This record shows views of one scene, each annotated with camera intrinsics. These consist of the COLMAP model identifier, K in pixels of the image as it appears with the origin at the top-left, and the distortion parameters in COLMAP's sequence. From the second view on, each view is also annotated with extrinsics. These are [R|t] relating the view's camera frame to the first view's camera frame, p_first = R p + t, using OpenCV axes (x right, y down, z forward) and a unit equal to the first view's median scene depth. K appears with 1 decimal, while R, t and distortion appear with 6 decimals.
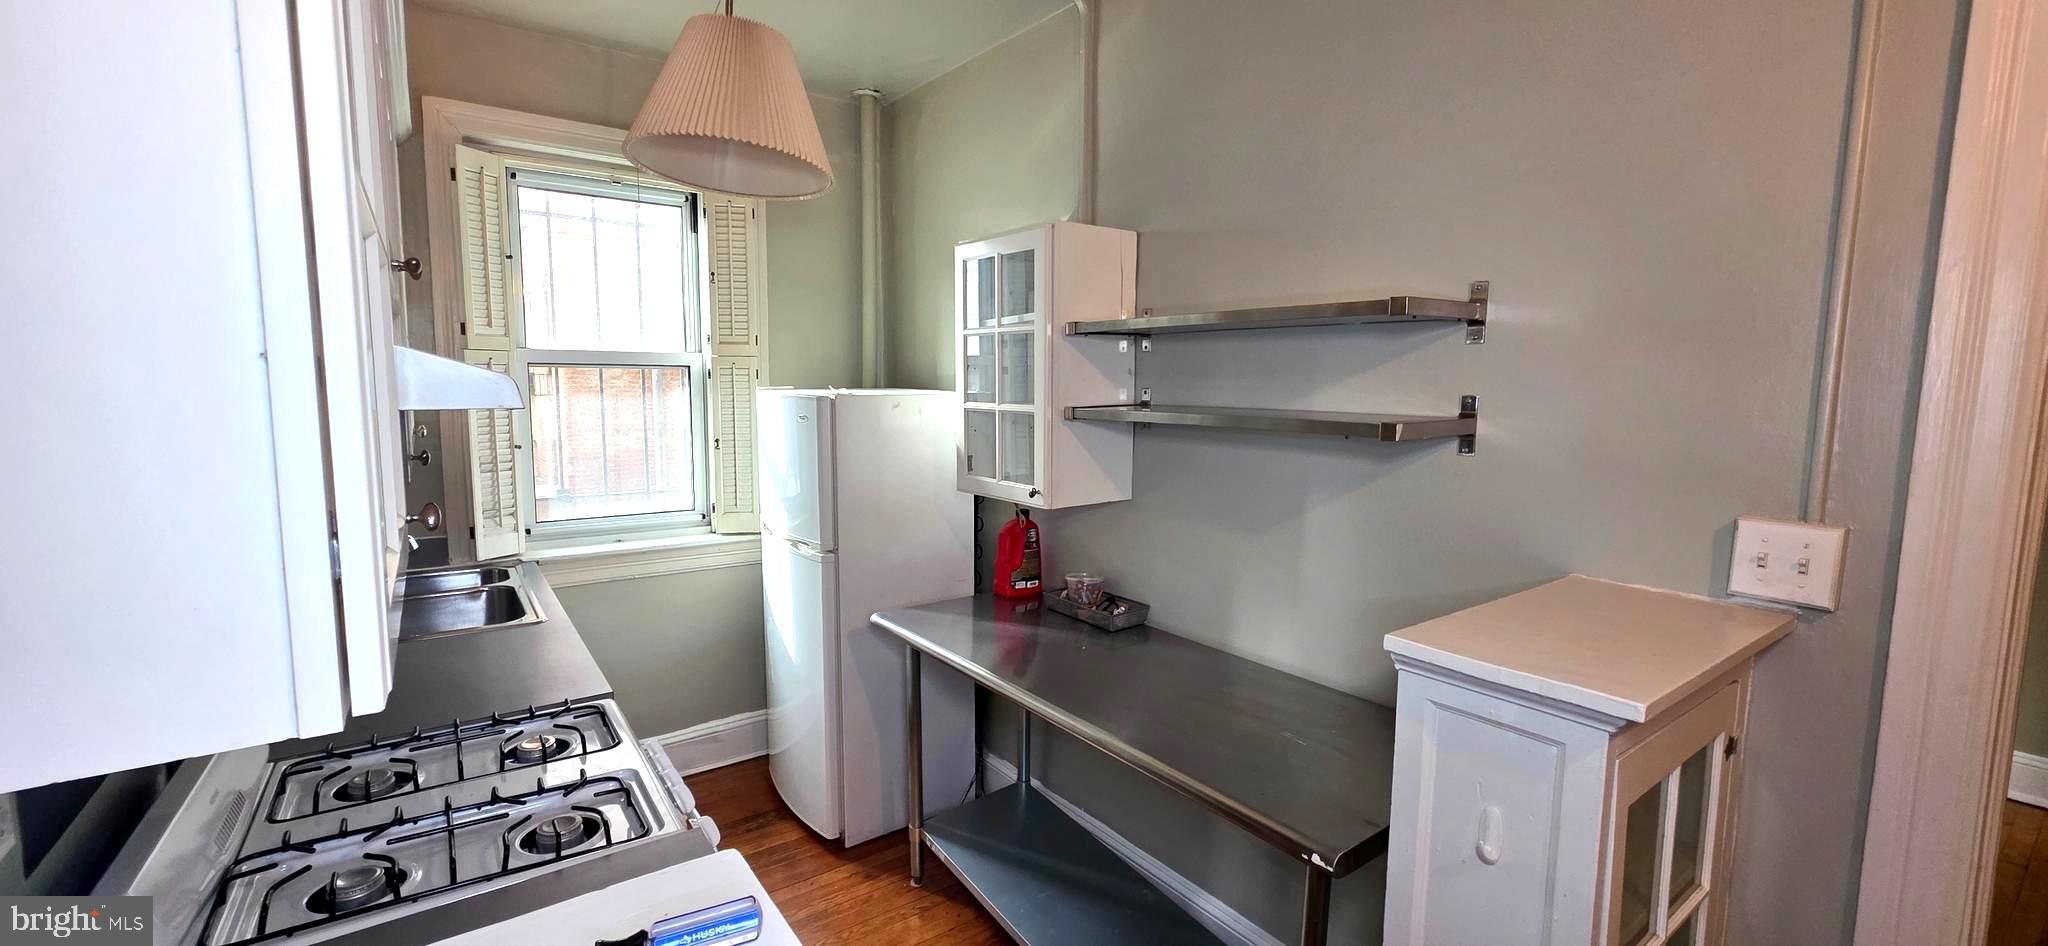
lens RADIAL K [[820.4, 0, 1022.6], [0, 820.4, 461.9], [0, 0, 1]] dist [0.000608, 0.000368]
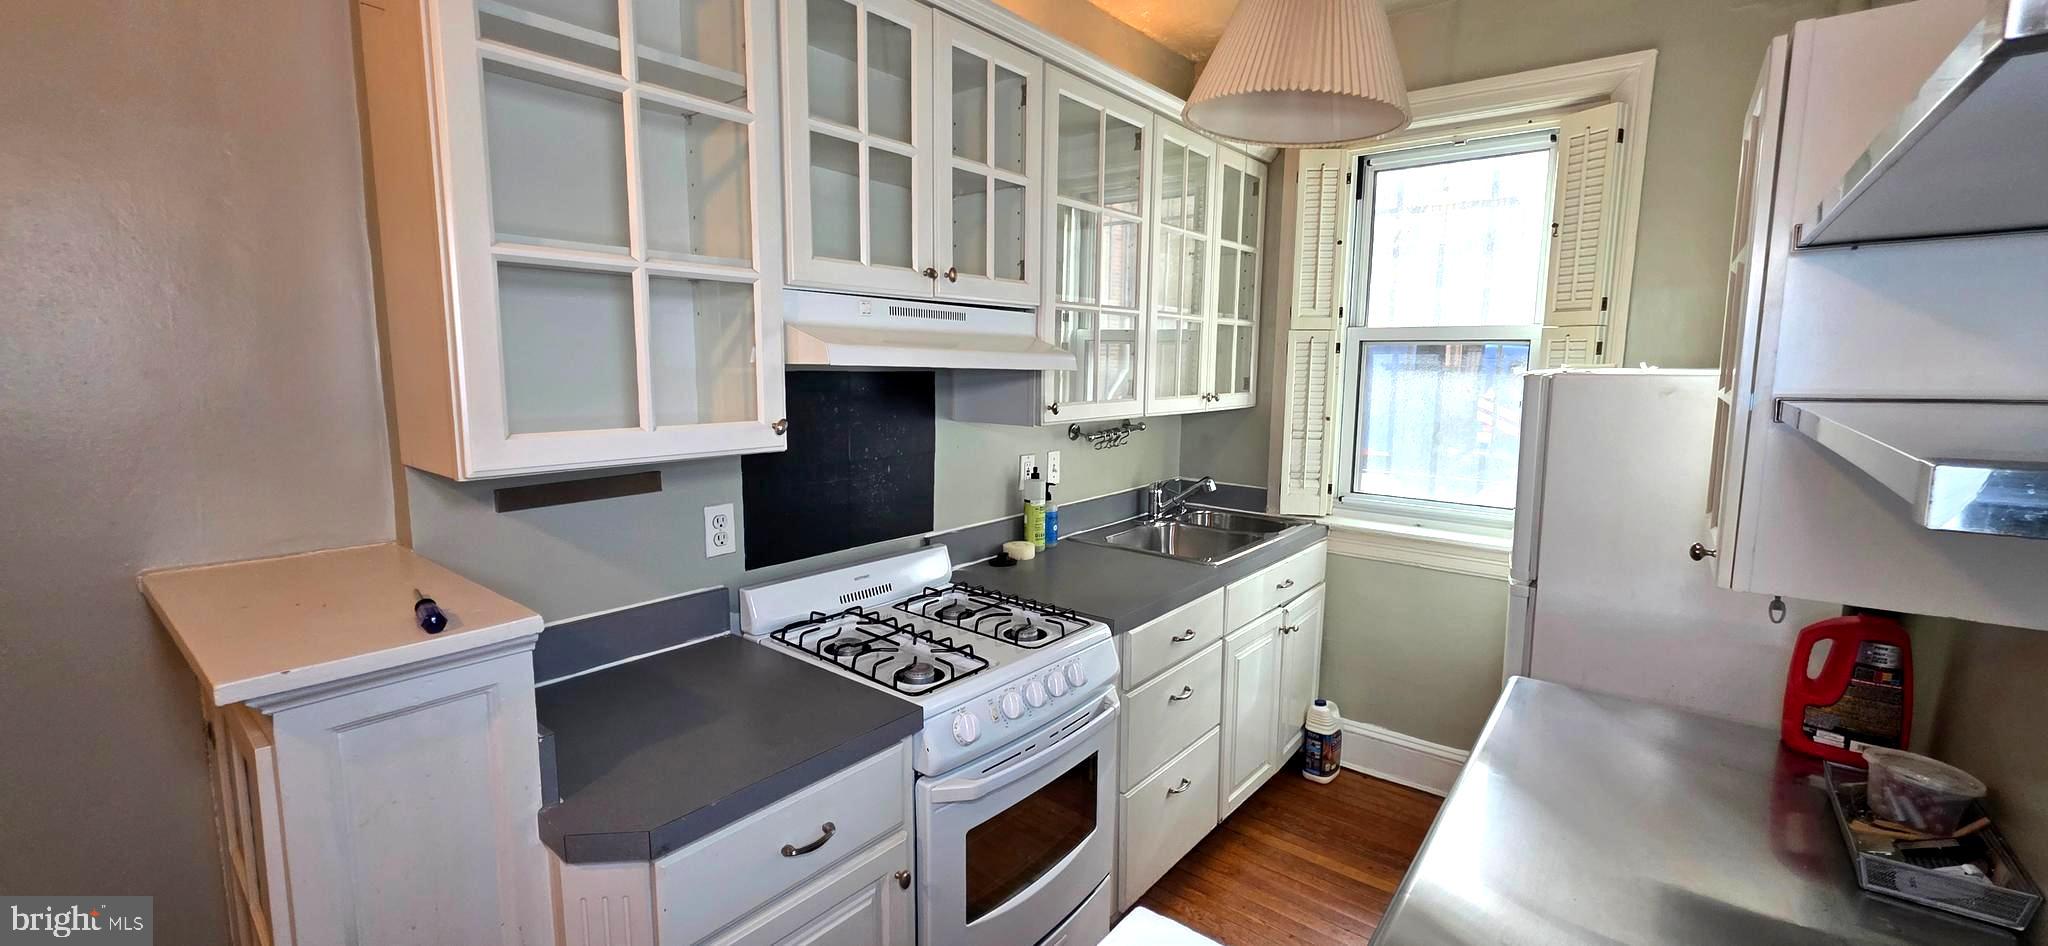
lens RADIAL K [[820.4, 0, 1022.0], [0, 820.4, 464.7], [0, 0, 1]] dist [0.000608, 0.000368]
pose [[0.251257, 0.118422, -0.960649, 0.348762], [-0.100280, 0.990331, 0.095853, -0.022655], [0.962712, 0.072250, 0.260703, 0.346673]]
